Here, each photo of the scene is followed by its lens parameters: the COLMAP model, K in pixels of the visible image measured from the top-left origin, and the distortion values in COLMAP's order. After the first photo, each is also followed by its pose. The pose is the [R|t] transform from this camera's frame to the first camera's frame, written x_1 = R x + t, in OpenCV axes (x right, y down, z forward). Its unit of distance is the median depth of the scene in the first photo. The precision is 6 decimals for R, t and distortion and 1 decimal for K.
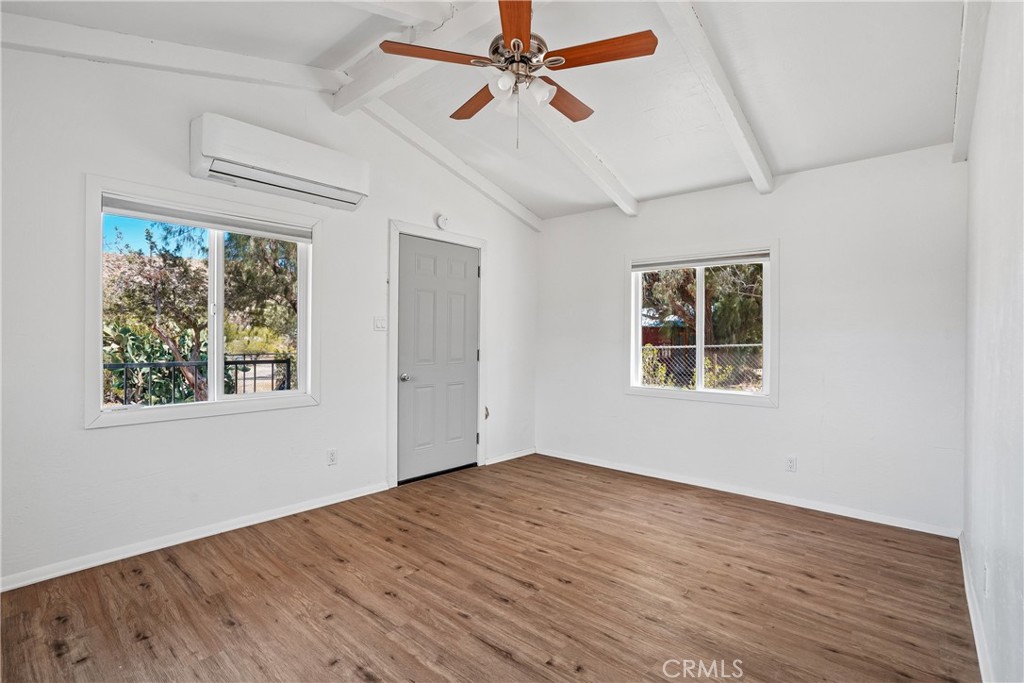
lens RADIAL K [[477.8, 0, 511.9], [0, 477.8, 336.1], [0, 0, 1]] dist [-0.042740, 0.016041]
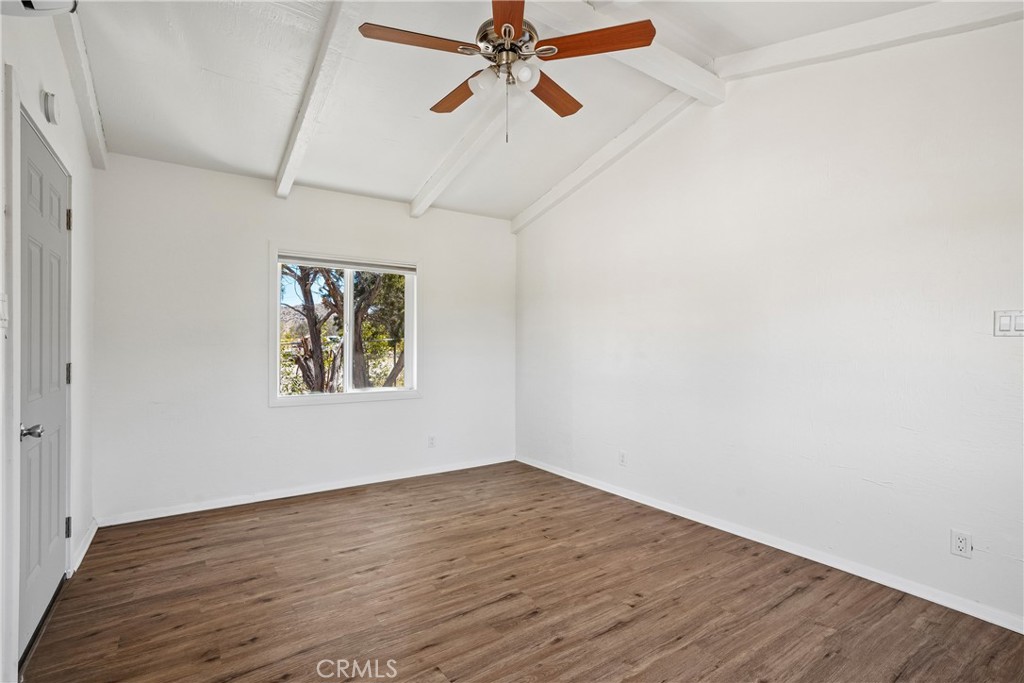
lens RADIAL K [[477.8, 0, 511.2], [0, 477.8, 341.2], [0, 0, 1]] dist [-0.042740, 0.016041]
pose [[0.248386, -0.005424, 0.968646, -0.735090], [-0.005456, 0.999961, 0.006999, -0.004094], [-0.968646, -0.007023, 0.248347, 0.618751]]
